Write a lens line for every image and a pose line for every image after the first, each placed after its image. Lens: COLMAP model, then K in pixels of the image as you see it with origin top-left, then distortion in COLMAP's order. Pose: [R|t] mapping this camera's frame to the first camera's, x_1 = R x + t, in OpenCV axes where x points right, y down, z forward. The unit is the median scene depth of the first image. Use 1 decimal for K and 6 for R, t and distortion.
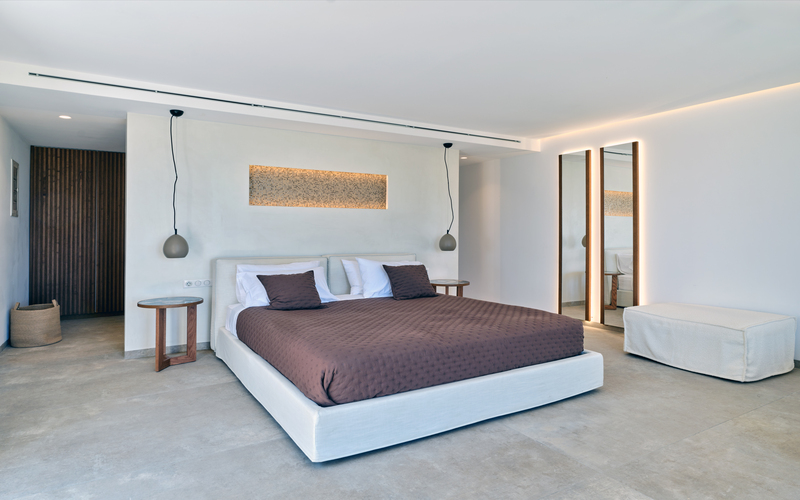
lens RADIAL K [[473.1, 0, 384.9], [0, 473.1, 229.9], [0, 0, 1]] dist [-0.002177, -0.000412]
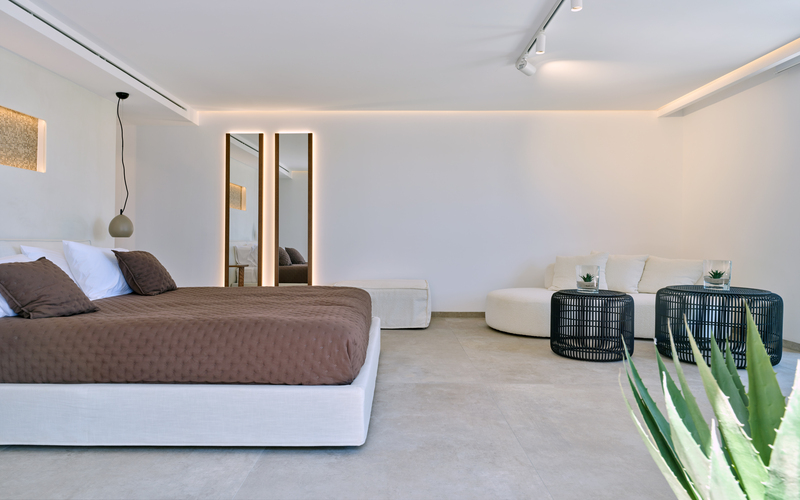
lens RADIAL K [[563.0, 0, 398.5], [0, 563.0, 250.3], [0, 0, 1]] dist [0.001710, 0.001838]
pose [[0.490073, -0.013710, 0.871574, -0.453805], [-0.003123, 0.999842, 0.017483, 0.050419], [-0.871676, -0.011290, 0.489952, 0.193835]]
